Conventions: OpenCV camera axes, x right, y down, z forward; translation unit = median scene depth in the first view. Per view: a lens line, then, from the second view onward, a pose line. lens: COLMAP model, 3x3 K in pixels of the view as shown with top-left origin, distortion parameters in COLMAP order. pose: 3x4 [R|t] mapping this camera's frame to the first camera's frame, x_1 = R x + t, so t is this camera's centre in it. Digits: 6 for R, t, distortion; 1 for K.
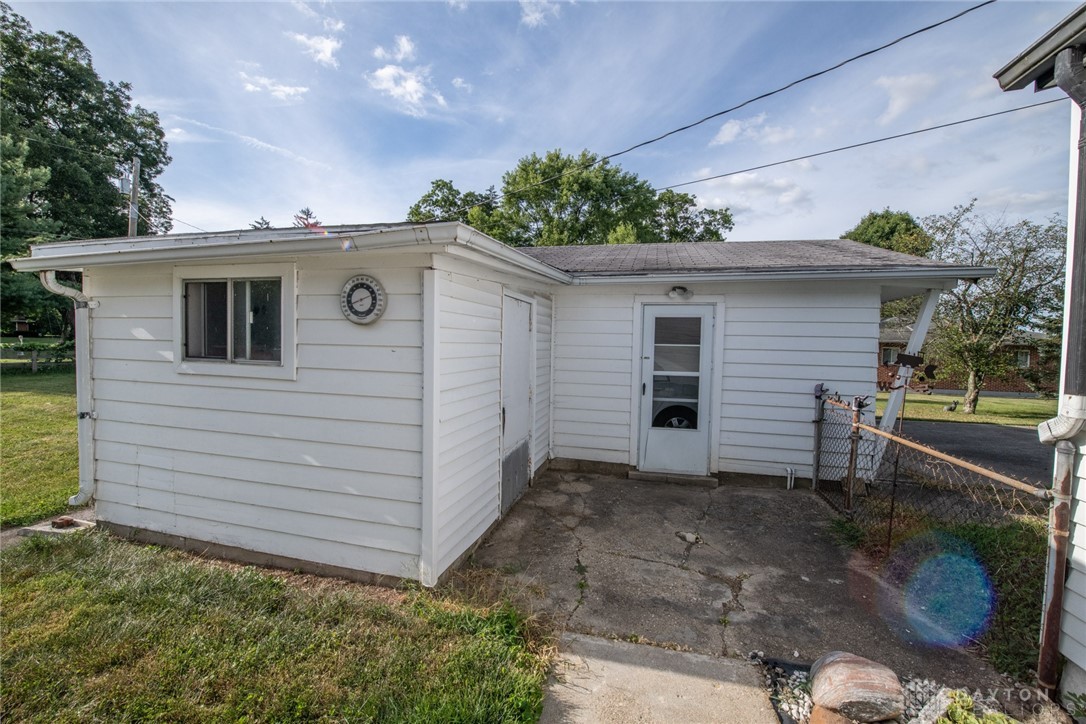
lens RADIAL K [[425.9, 0, 543.0], [0, 425.9, 362.0], [0, 0, 1]] dist [-0.015947, -0.000500]
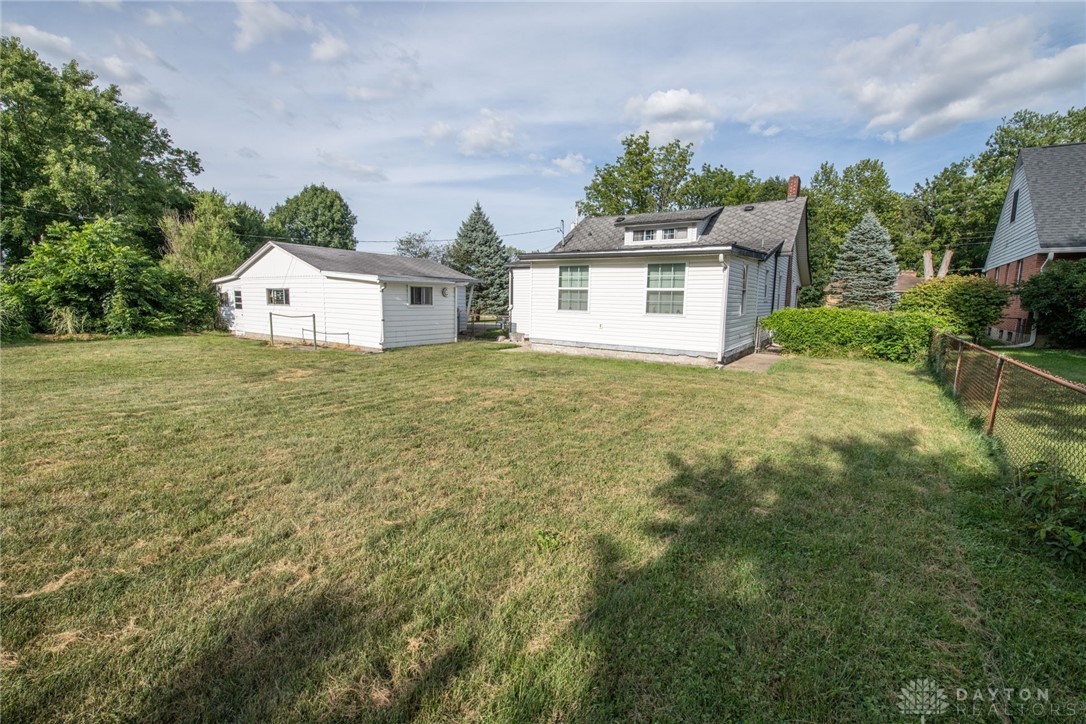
lens RADIAL K [[487.9, 0, 543.0], [0, 487.9, 362.0], [0, 0, 1]] dist [-0.000750, -0.000155]
pose [[0.353123, -0.139507, 0.925117, -3.366975], [0.037441, 0.990135, 0.135020, -0.030983], [-0.934827, -0.013041, 0.354863, -1.374929]]
